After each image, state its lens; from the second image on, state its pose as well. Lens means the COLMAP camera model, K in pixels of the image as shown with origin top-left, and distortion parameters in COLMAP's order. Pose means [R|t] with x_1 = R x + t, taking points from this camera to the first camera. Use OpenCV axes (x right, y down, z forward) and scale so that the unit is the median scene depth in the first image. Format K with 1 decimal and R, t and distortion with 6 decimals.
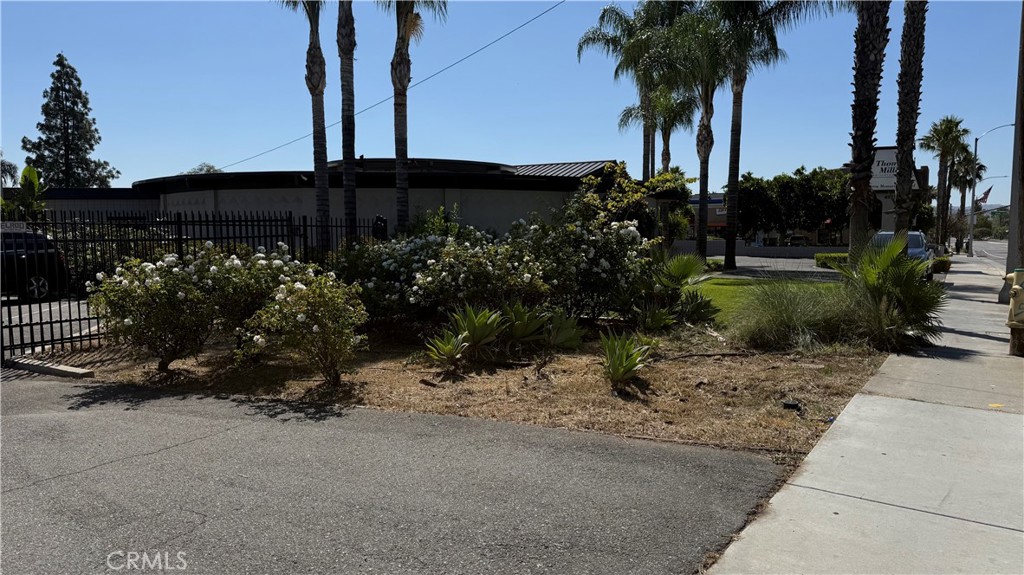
lens RADIAL K [[715.3, 0, 525.6], [0, 715.3, 289.6], [0, 0, 1]] dist [0.061388, -0.085485]
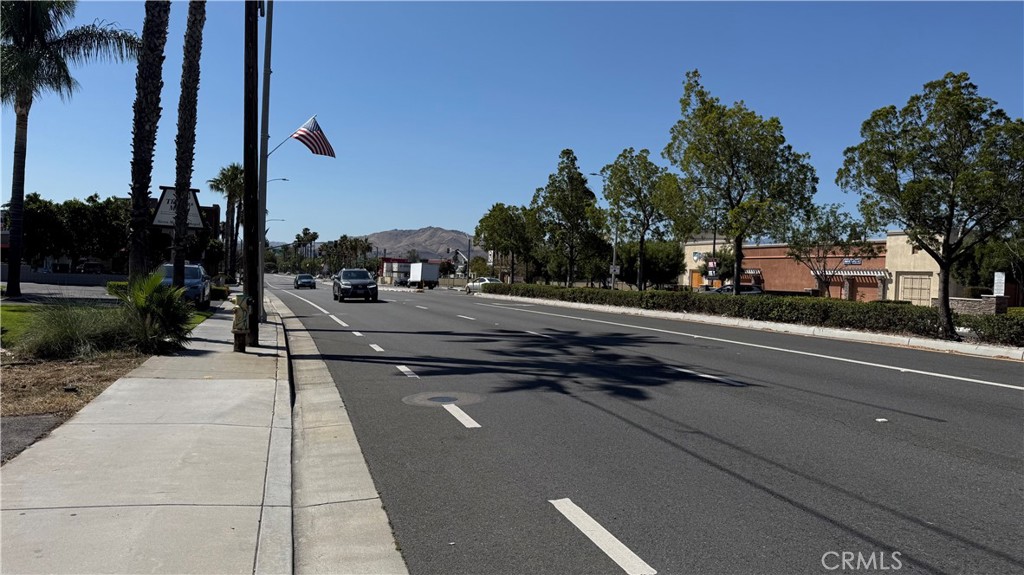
lens RADIAL K [[715.3, 0, 509.1], [0, 715.3, 286.7], [0, 0, 1]] dist [0.061388, -0.085485]
pose [[0.635484, 0.015796, 0.771952, -0.062873], [0.018533, 0.999191, -0.035702, 0.009436], [-0.771891, 0.036995, 0.634677, -0.197344]]
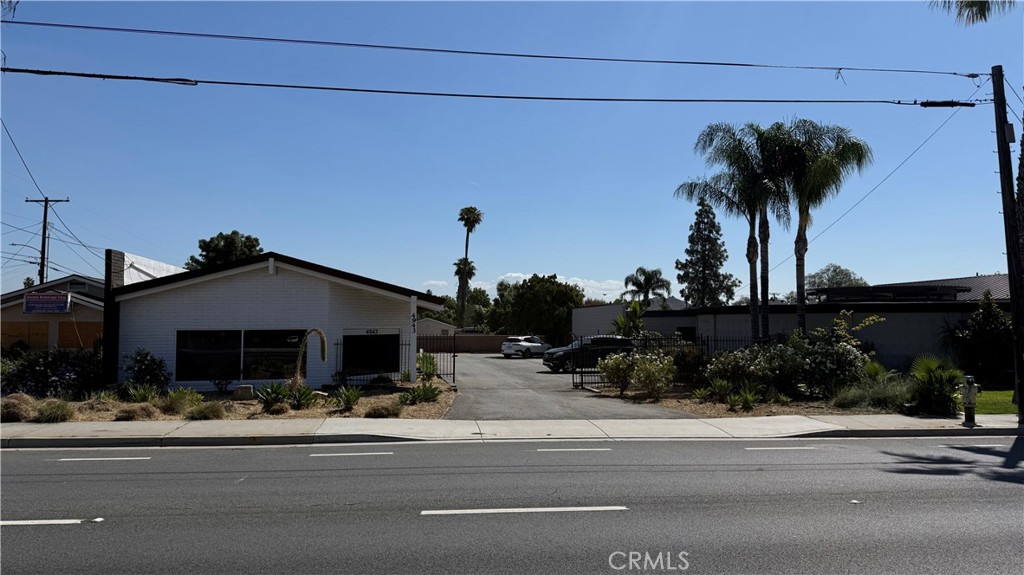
lens RADIAL K [[715.3, 0, 523.7], [0, 715.3, 283.8], [0, 0, 1]] dist [0.061388, -0.085485]
pose [[0.664789, -0.039345, -0.745994, 0.656868], [-0.062413, 0.992195, -0.107949, 0.005146], [0.744419, 0.118323, 0.657145, -0.574660]]
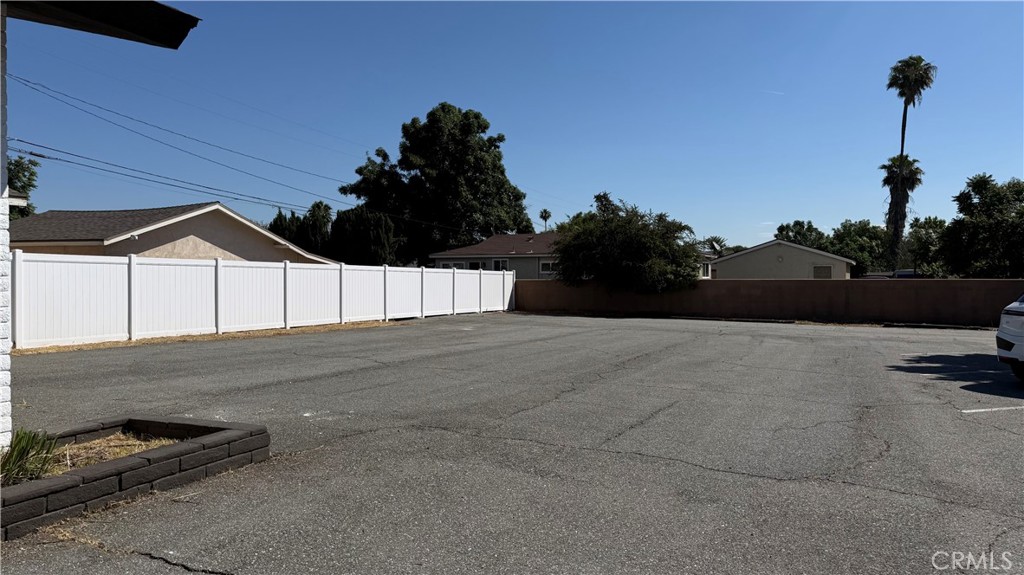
lens RADIAL K [[715.3, 0, 515.3], [0, 715.3, 284.3], [0, 0, 1]] dist [0.061388, -0.085485]
pose [[0.134730, 0.014444, -0.990777, -1.217078], [-0.076808, 0.997037, 0.004091, -0.059210], [0.987901, 0.075549, 0.135440, 0.964139]]
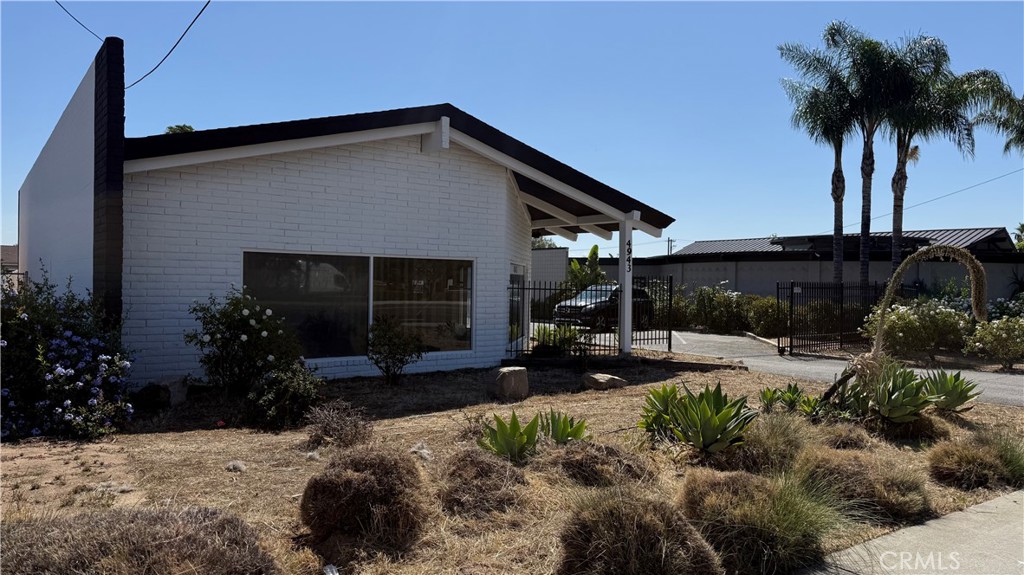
lens RADIAL K [[715.3, 0, 511.5], [0, 715.3, 300.4], [0, 0, 1]] dist [0.061388, -0.085485]
pose [[0.925402, 0.028681, -0.377901, -0.349350], [-0.051116, 0.997467, -0.049470, 0.045979], [0.375525, 0.065096, 0.924523, -0.644288]]
